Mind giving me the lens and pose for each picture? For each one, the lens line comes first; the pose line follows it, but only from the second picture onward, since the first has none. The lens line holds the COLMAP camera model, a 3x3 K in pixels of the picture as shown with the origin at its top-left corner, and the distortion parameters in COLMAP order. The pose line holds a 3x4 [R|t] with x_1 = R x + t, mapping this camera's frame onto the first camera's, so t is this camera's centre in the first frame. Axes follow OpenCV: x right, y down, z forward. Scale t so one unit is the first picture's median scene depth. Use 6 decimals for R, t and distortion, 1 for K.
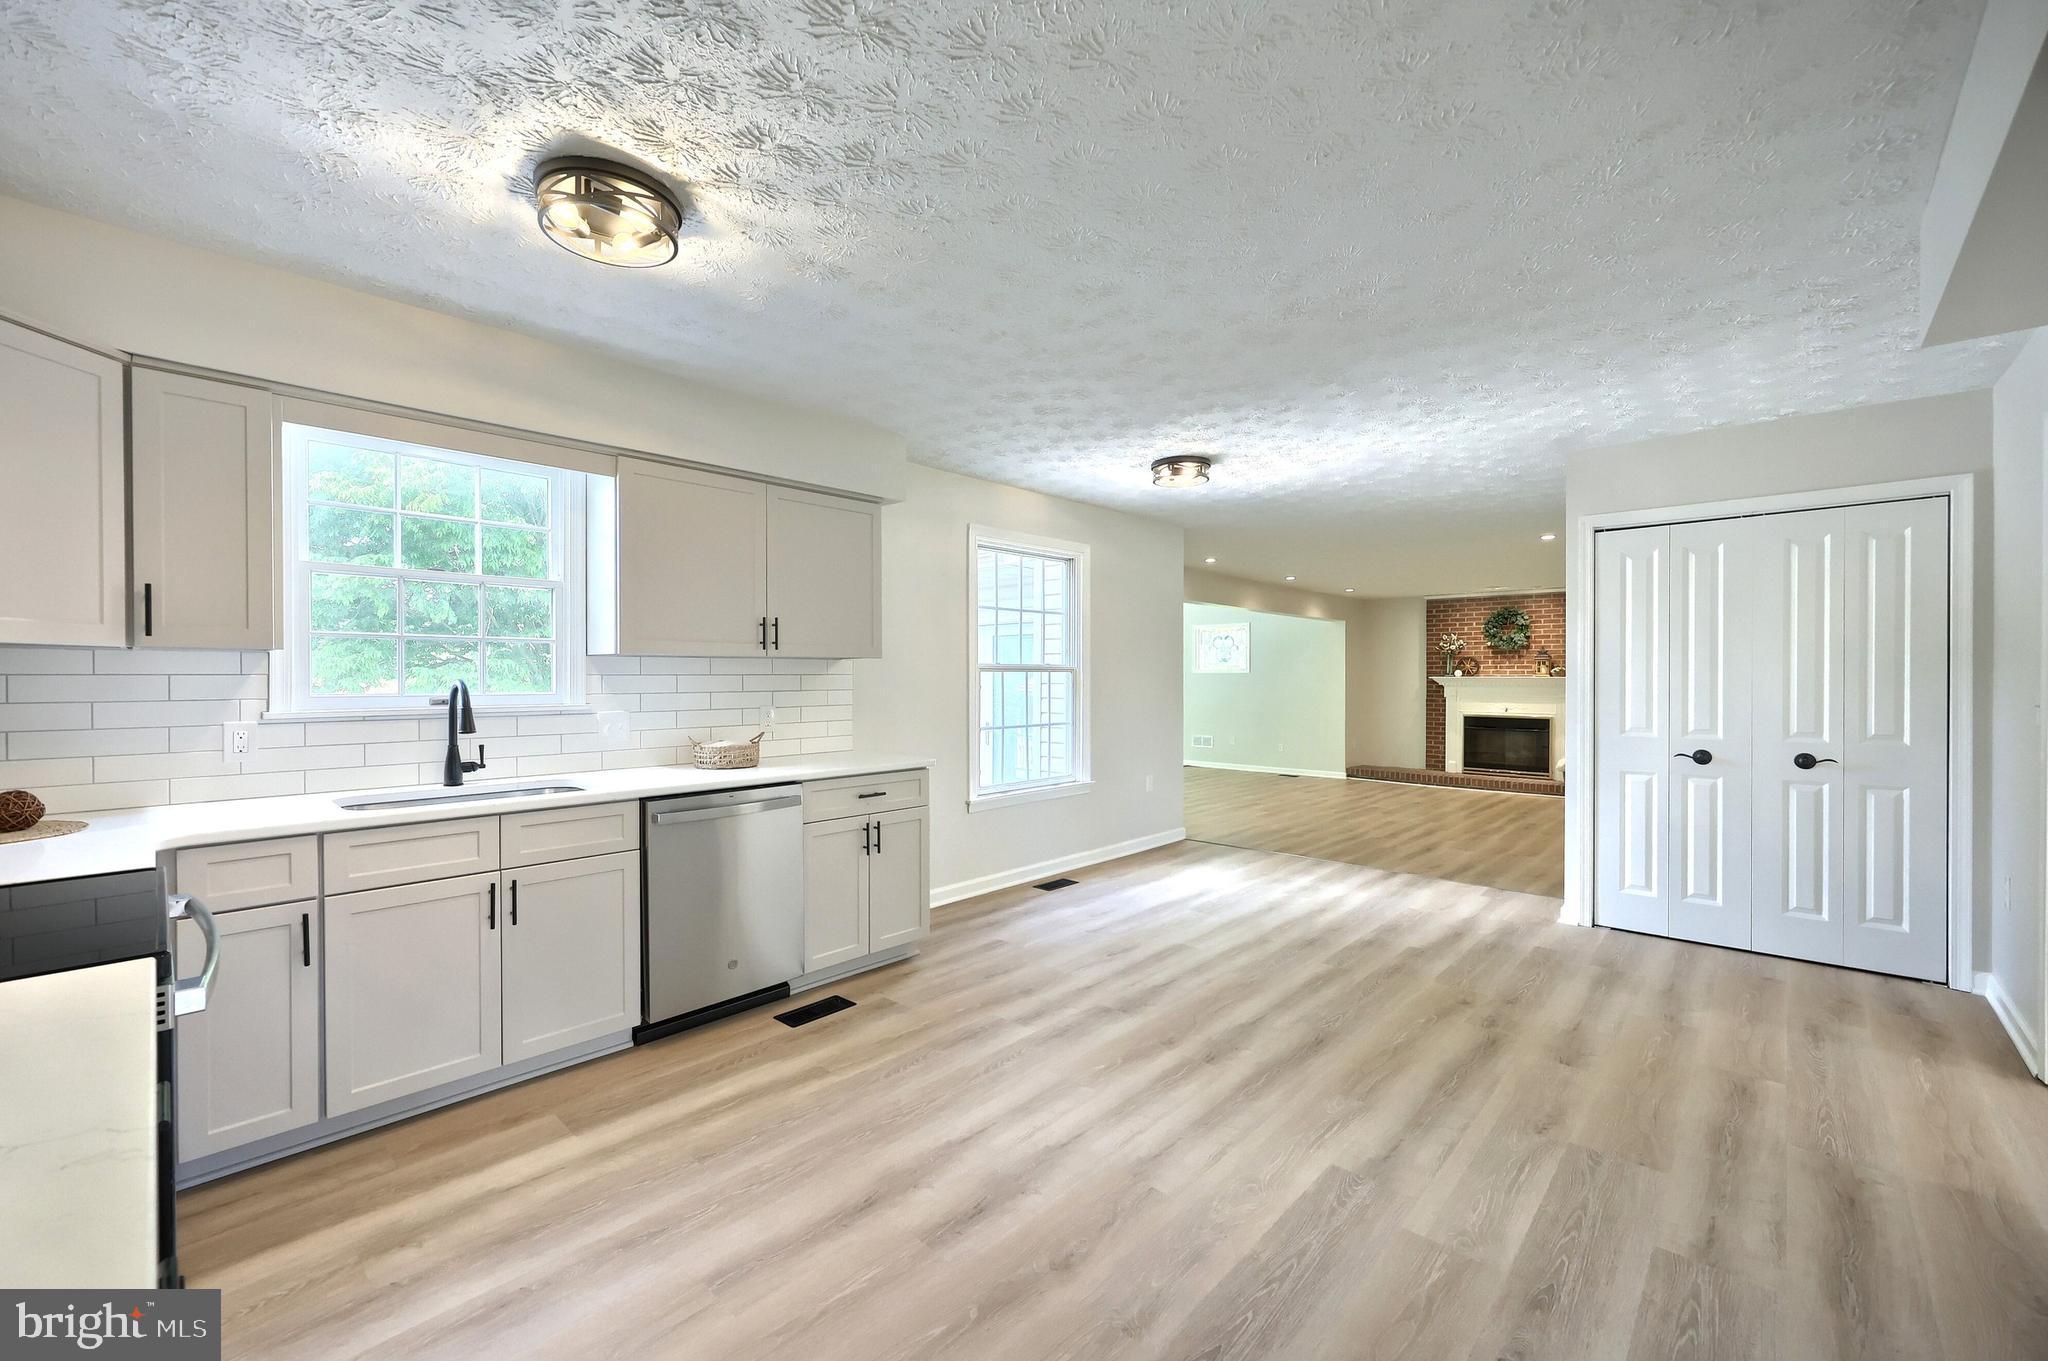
lens RADIAL K [[835.0, 0, 993.8], [0, 835.0, 680.8], [0, 0, 1]] dist [0.003496, -0.002182]
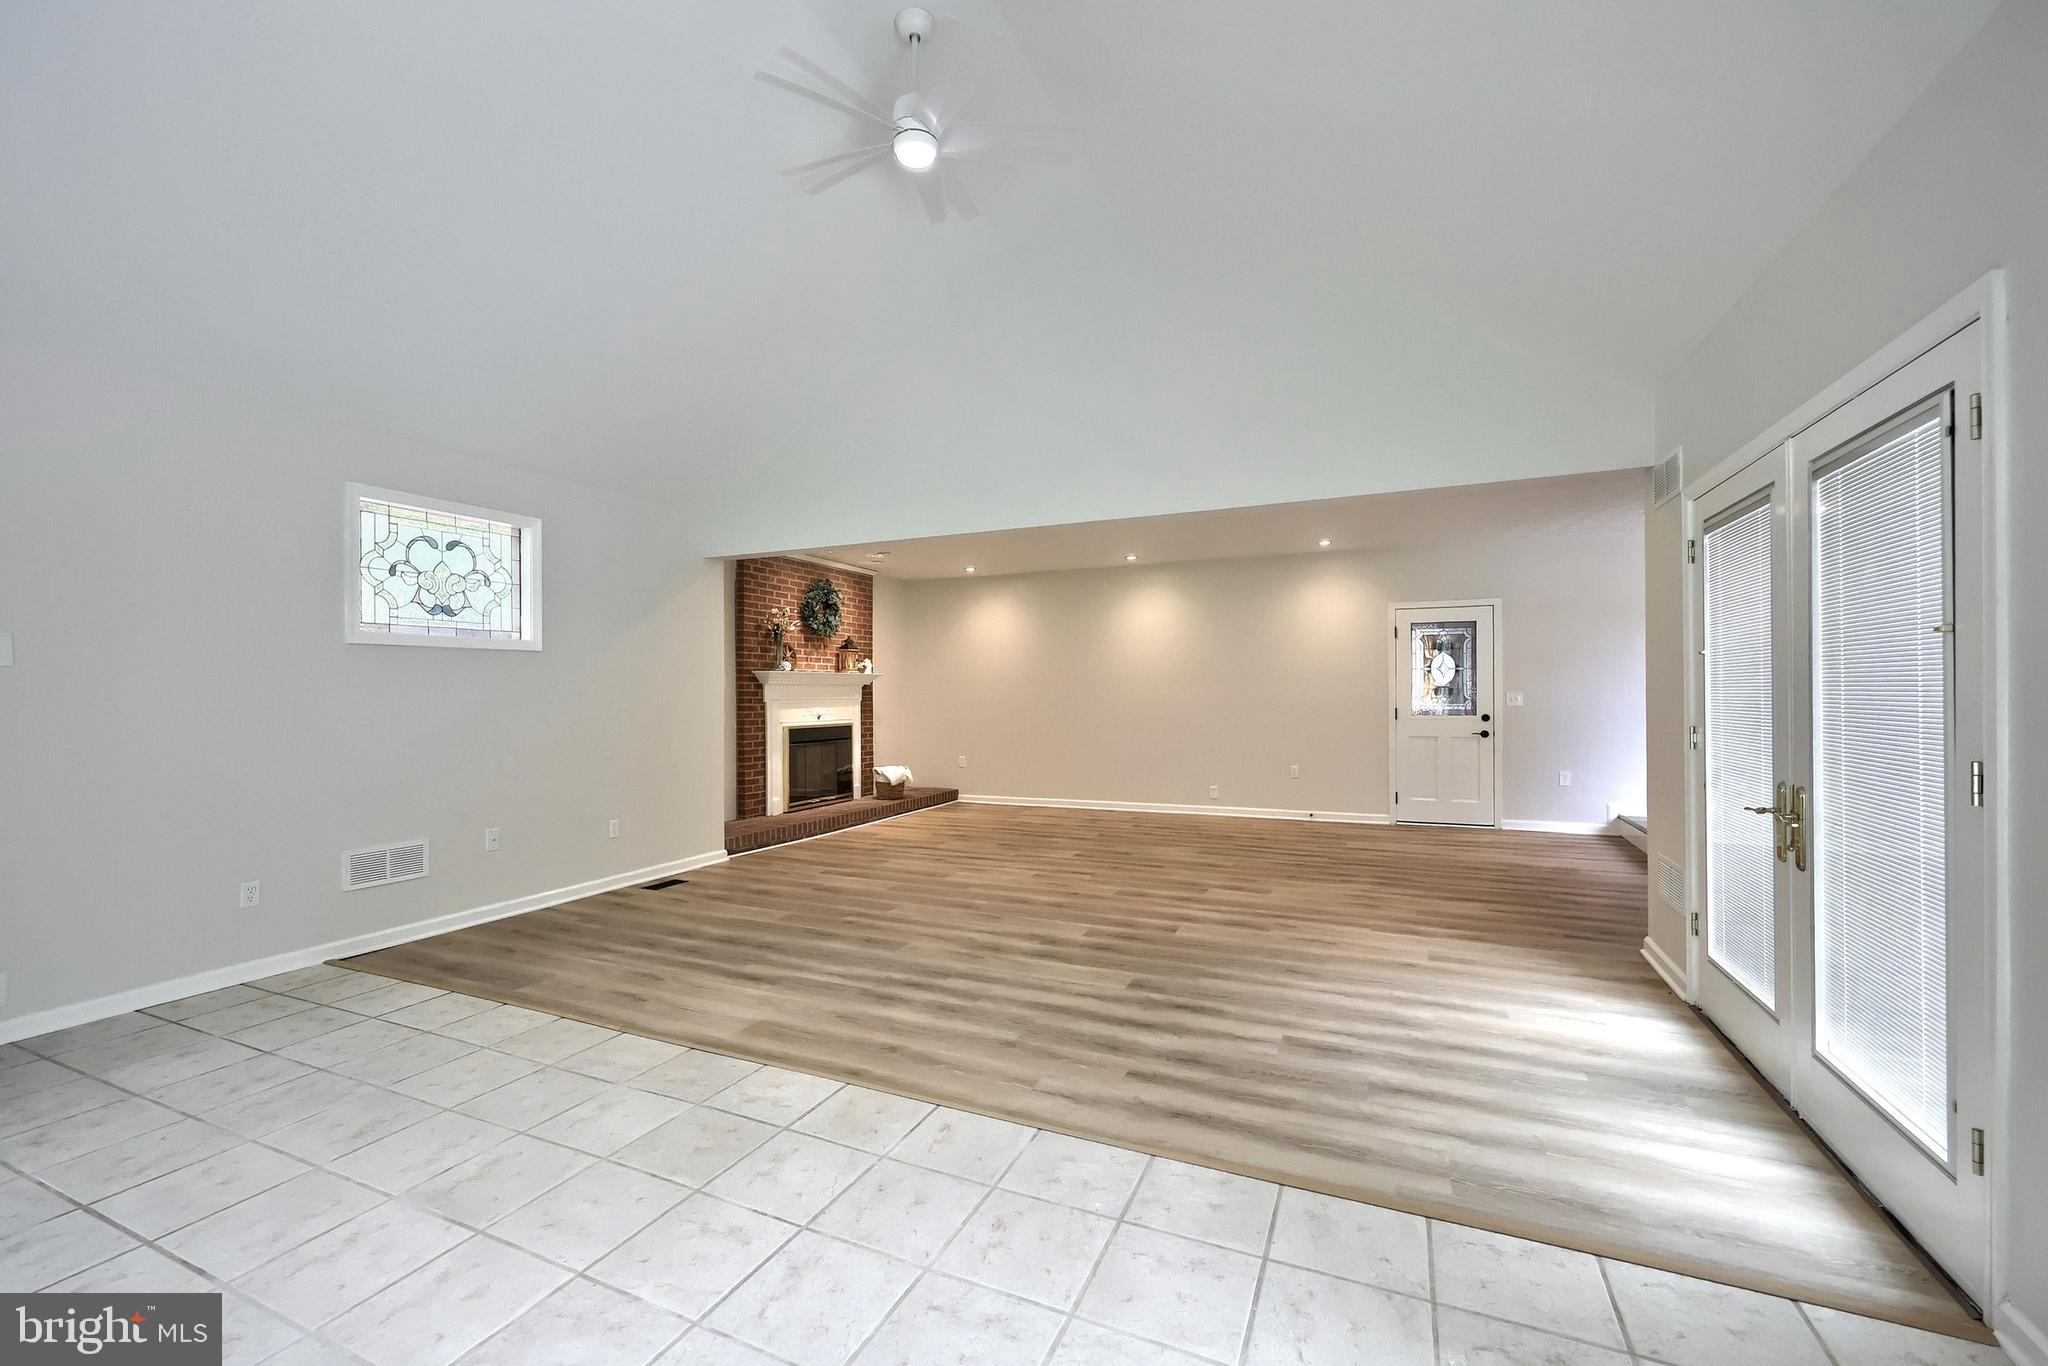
lens RADIAL K [[835.0, 0, 1033.4], [0, 835.0, 694.6], [0, 0, 1]] dist [0.003496, -0.002182]
pose [[-0.346285, -0.006428, 0.938107, -0.150642], [0.009066, 0.999907, 0.010198, 0.008852], [-0.938085, 0.012036, -0.346195, 1.046731]]
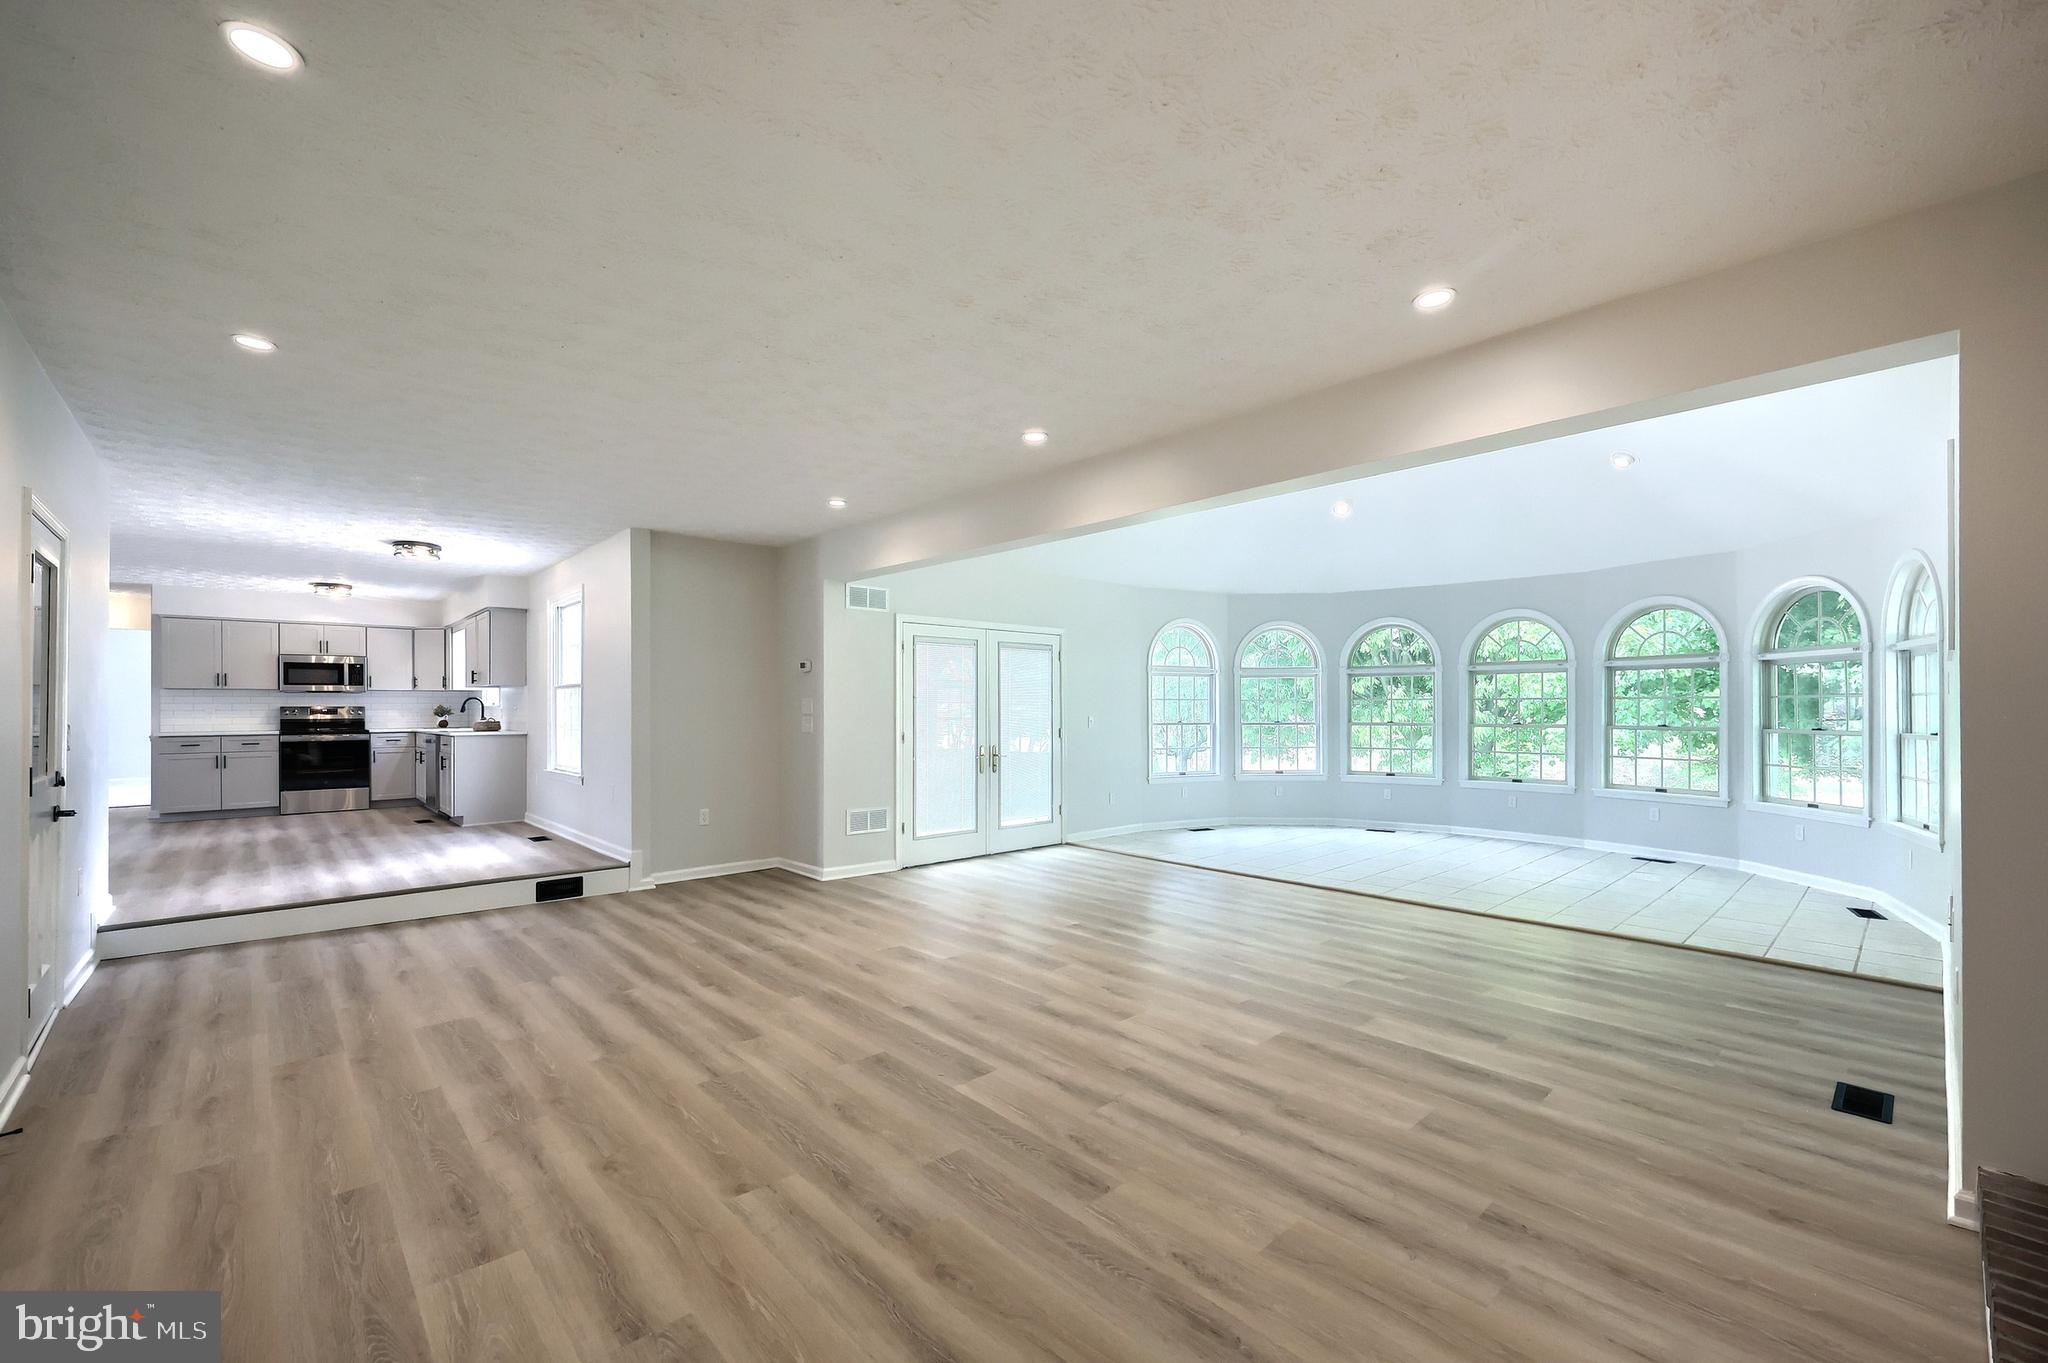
lens RADIAL K [[835.0, 0, 1025.5], [0, 835.0, 701.7], [0, 0, 1]] dist [0.003496, -0.002182]
pose [[-0.062478, -0.014421, -0.997942, 0.639493], [-0.007640, 0.999873, -0.013970, 0.011357], [0.998017, 0.006751, -0.062580, 0.851599]]
